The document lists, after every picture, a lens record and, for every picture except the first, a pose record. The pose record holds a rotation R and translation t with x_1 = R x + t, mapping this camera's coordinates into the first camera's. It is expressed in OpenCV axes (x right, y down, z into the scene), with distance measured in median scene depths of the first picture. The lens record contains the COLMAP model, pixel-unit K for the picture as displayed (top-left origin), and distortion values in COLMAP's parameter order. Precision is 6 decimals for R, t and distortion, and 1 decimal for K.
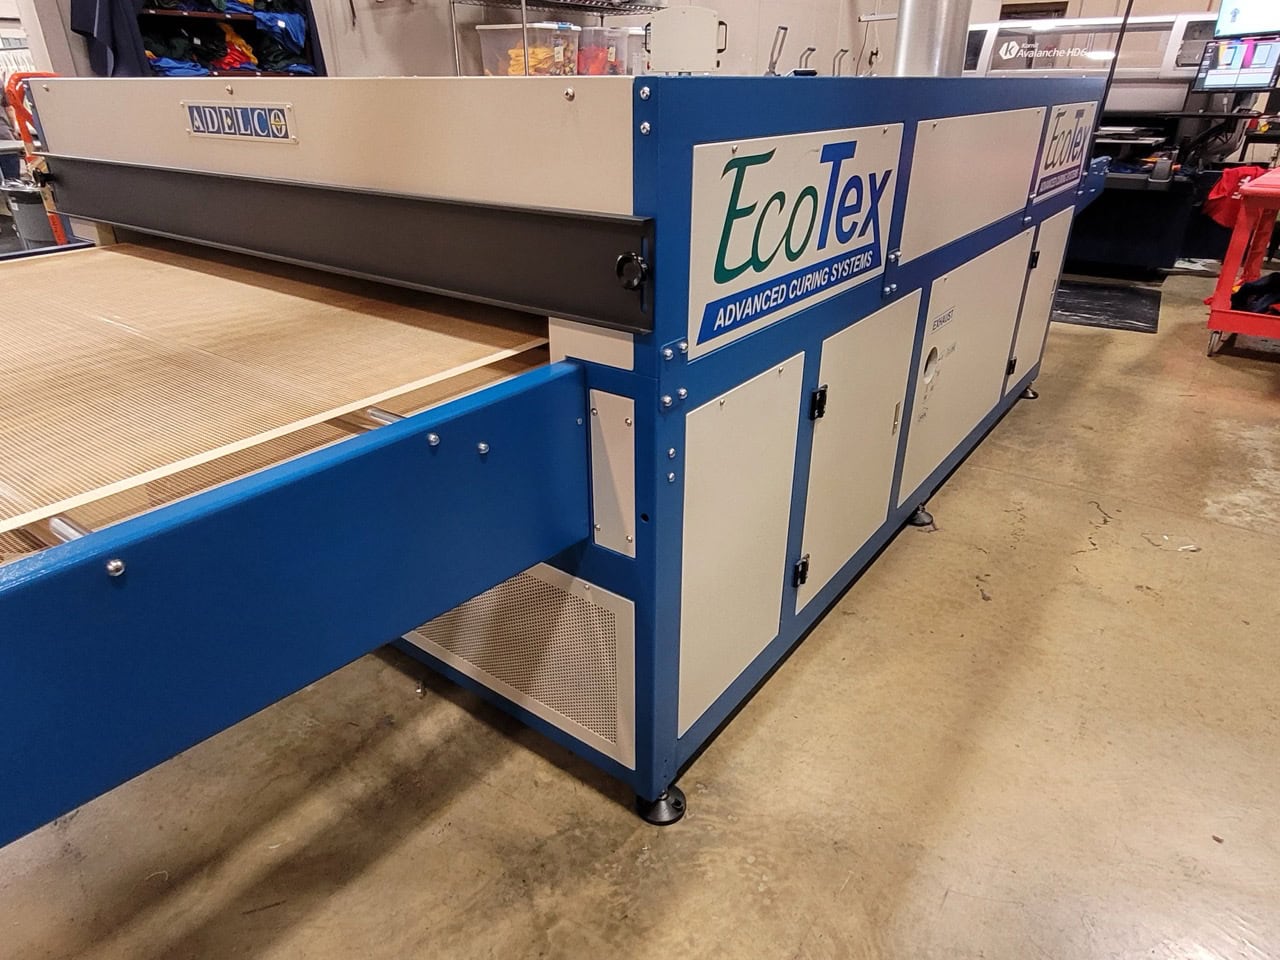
lens RADIAL K [[779.5, 0, 640.0], [0, 779.5, 480.0], [0, 0, 1]] dist [0.024501, -0.000454]
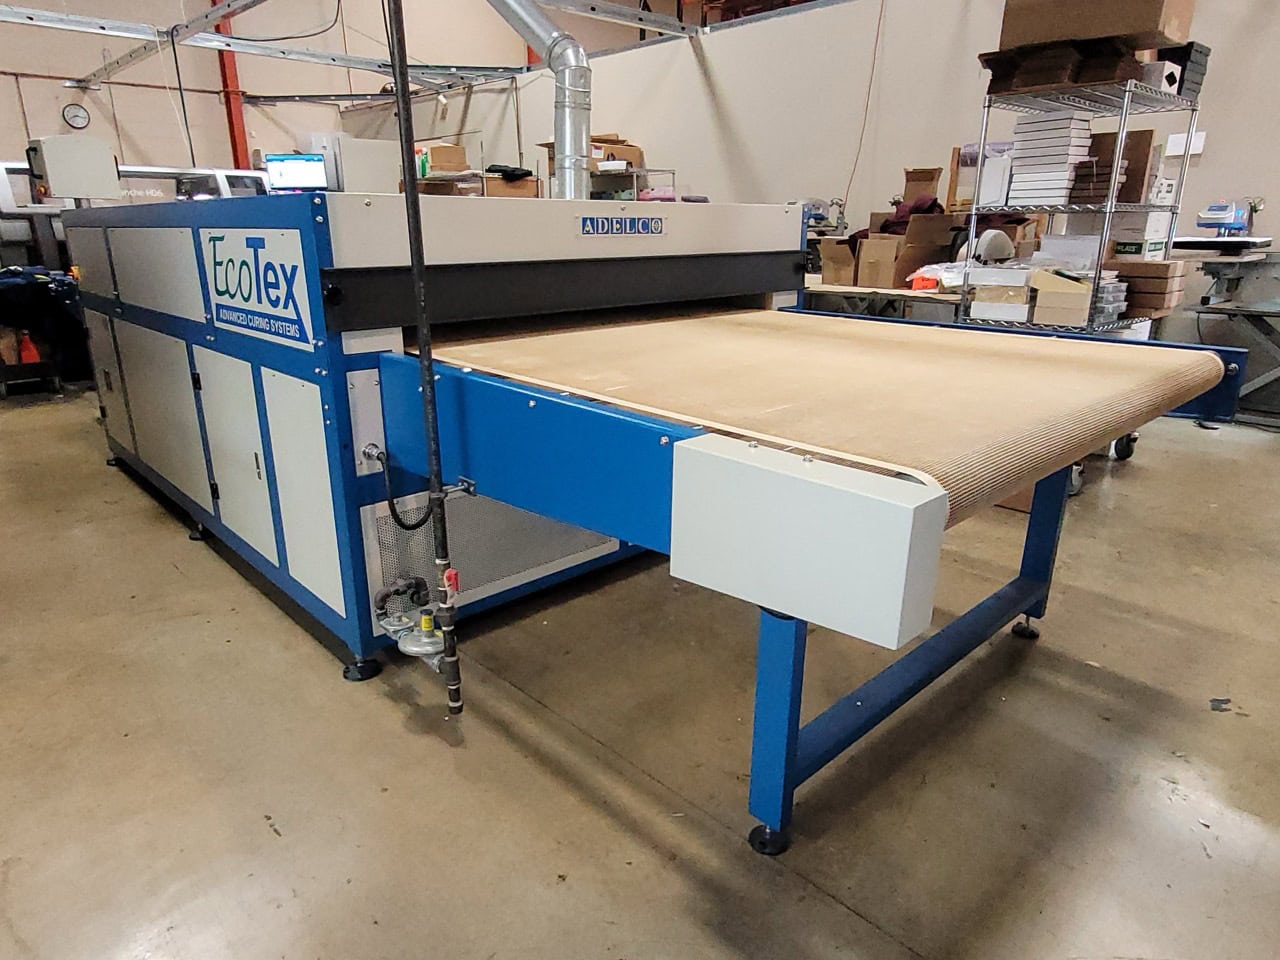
lens RADIAL K [[779.5, 0, 640.0], [0, 779.5, 480.0], [0, 0, 1]] dist [0.024501, -0.000454]
pose [[-0.198855, 0.311475, -0.929215, 1.426842], [-0.417778, 0.830742, 0.367873, -0.779700], [0.886520, 0.461358, -0.035070, 1.652000]]
